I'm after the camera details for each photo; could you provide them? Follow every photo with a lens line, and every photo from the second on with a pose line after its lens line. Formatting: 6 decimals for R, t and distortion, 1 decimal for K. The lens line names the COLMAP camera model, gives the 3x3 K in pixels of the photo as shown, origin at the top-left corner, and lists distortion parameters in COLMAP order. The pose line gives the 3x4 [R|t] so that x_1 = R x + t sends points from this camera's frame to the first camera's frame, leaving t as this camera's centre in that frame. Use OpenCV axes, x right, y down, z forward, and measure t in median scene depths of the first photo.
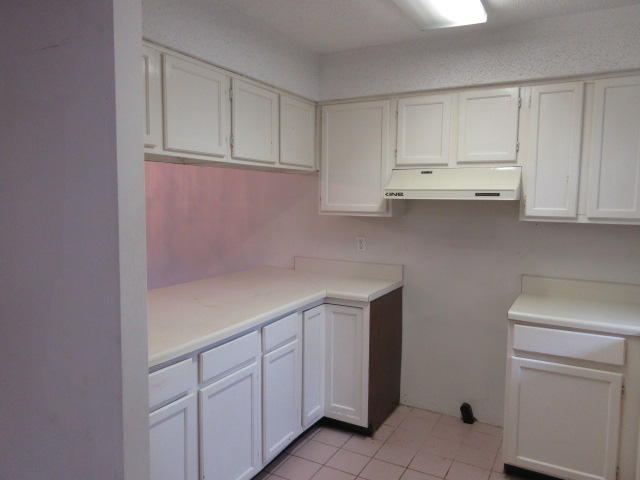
lens RADIAL K [[477.6, 0, 320.0], [0, 477.6, 240.0], [0, 0, 1]] dist [0.005928, 0.001418]
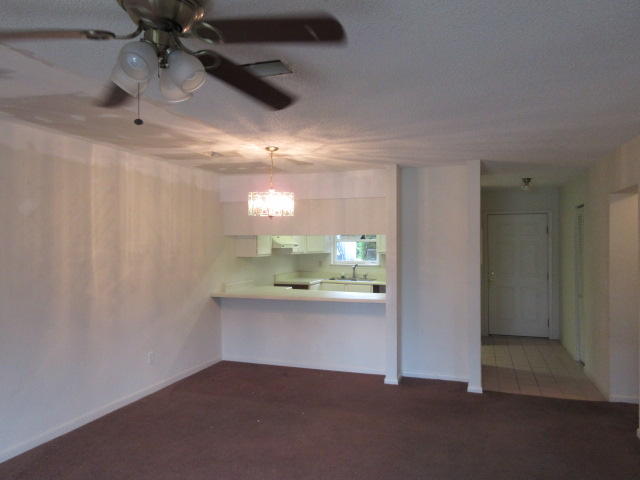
lens RADIAL K [[477.6, 0, 320.0], [0, 477.6, 240.0], [0, 0, 1]] dist [0.005928, 0.001418]
pose [[-0.183750, -0.010745, 0.982914, -2.340519], [0.084570, 0.996060, 0.026698, -0.179538], [-0.979328, 0.088031, -0.182117, 1.268654]]
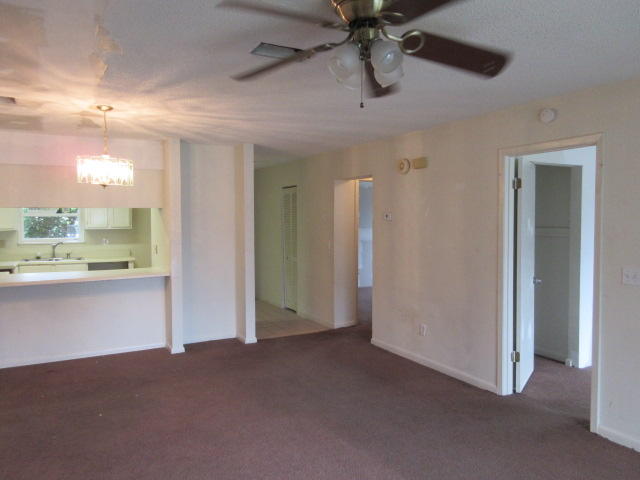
lens RADIAL K [[477.6, 0, 320.0], [0, 477.6, 240.0], [0, 0, 1]] dist [0.005928, 0.001418]
pose [[-0.847249, -0.036498, 0.529941, -2.053516], [0.038791, 0.990722, 0.130251, -0.225498], [-0.529778, 0.130912, -0.837972, 1.957165]]
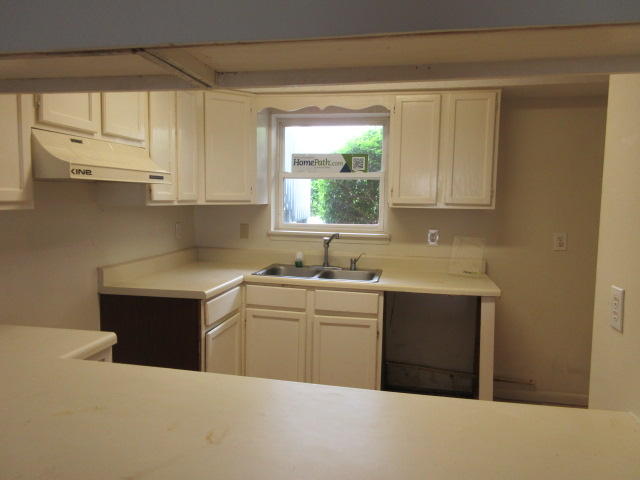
lens RADIAL K [[477.6, 0, 320.0], [0, 477.6, 240.0], [0, 0, 1]] dist [0.005928, 0.001418]
pose [[-0.309309, -0.100714, 0.945613, -0.556625], [0.066386, 0.989663, 0.127121, -0.066415], [-0.948641, 0.102095, -0.299426, 0.904689]]
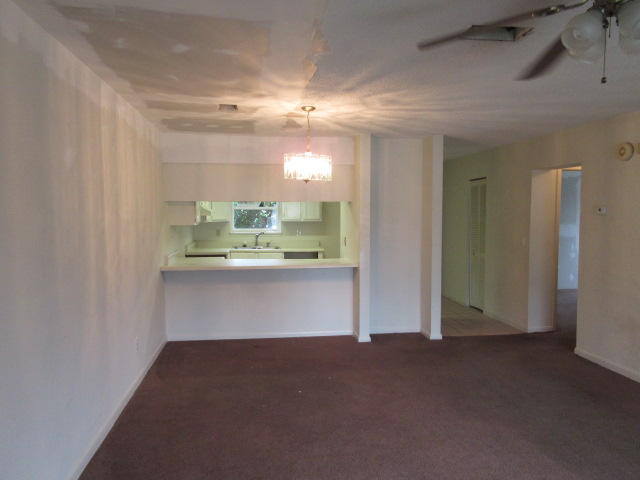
lens RADIAL K [[477.6, 0, 320.0], [0, 477.6, 240.0], [0, 0, 1]] dist [0.005928, 0.001418]
pose [[-0.603529, -0.062127, 0.794917, -2.008654], [0.062021, 0.990281, 0.124485, -0.225079], [-0.794925, 0.124432, -0.593811, 1.981095]]
